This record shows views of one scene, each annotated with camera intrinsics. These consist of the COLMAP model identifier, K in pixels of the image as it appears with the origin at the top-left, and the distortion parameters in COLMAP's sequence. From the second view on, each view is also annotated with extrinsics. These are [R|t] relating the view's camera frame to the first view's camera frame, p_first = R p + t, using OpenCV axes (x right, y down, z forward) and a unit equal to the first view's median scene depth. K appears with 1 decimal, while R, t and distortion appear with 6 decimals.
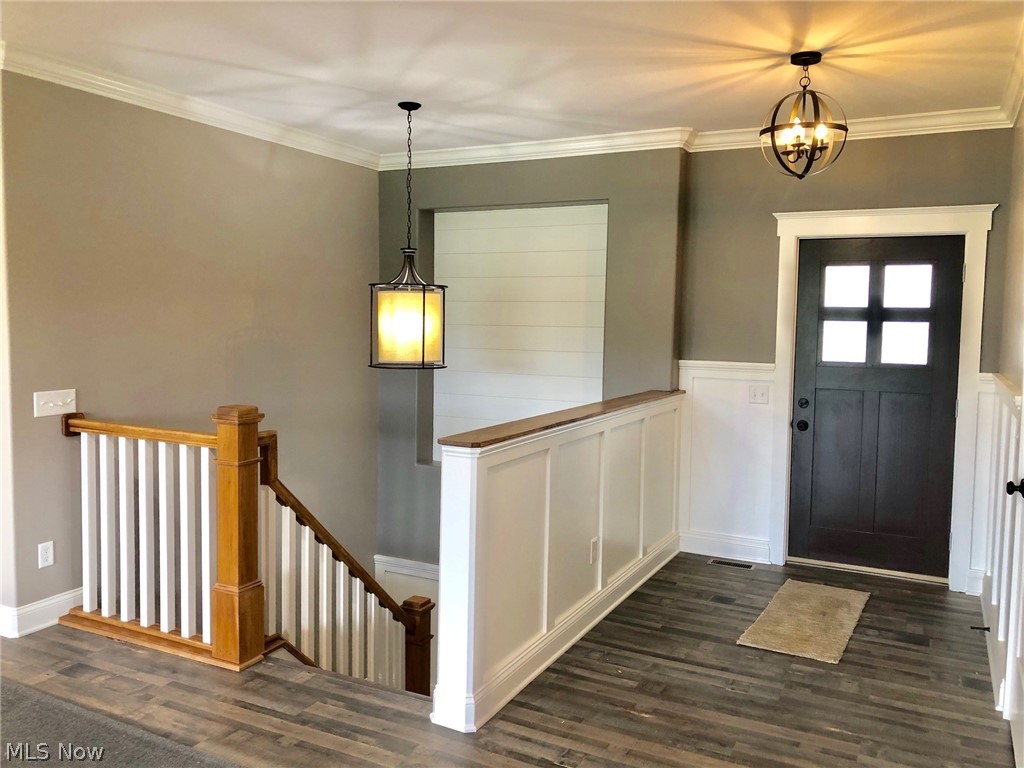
lens RADIAL K [[845.0, 0, 513.6], [0, 845.0, 377.2], [0, 0, 1]] dist [0.043253, -0.044275]
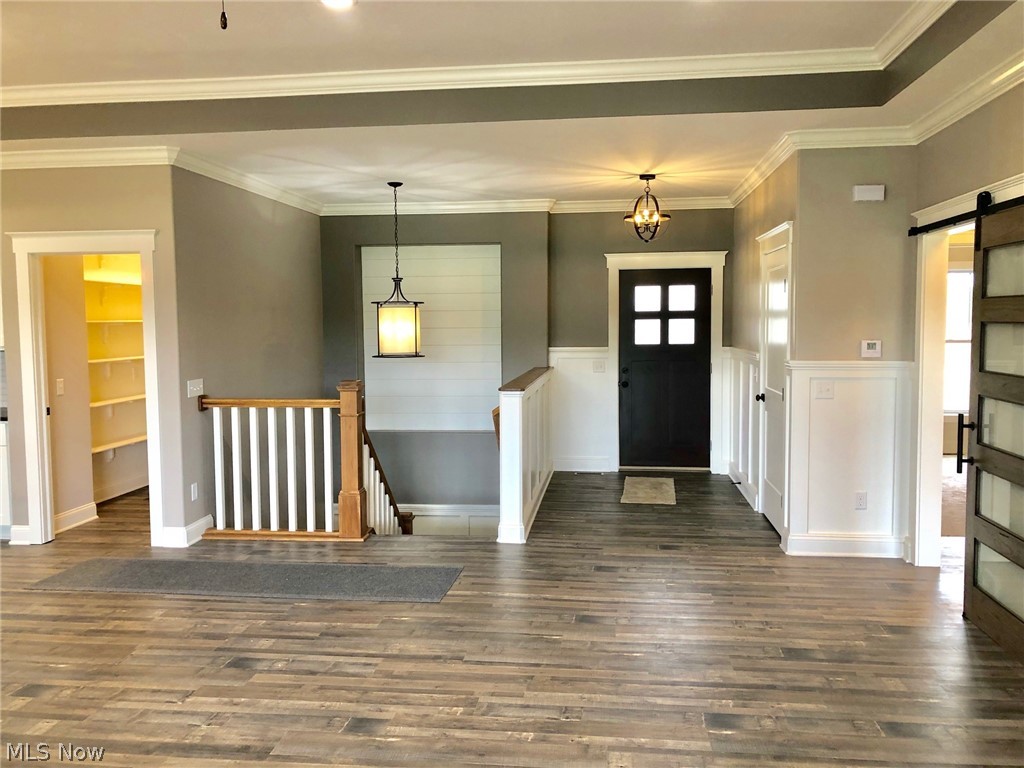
lens RADIAL K [[845.0, 0, 517.8], [0, 845.0, 383.4], [0, 0, 1]] dist [0.043253, -0.044275]
pose [[0.936771, -0.050389, 0.346297, -0.426956], [0.049203, 0.998714, 0.012221, 0.025791], [-0.346468, 0.005591, 0.938045, -0.458568]]
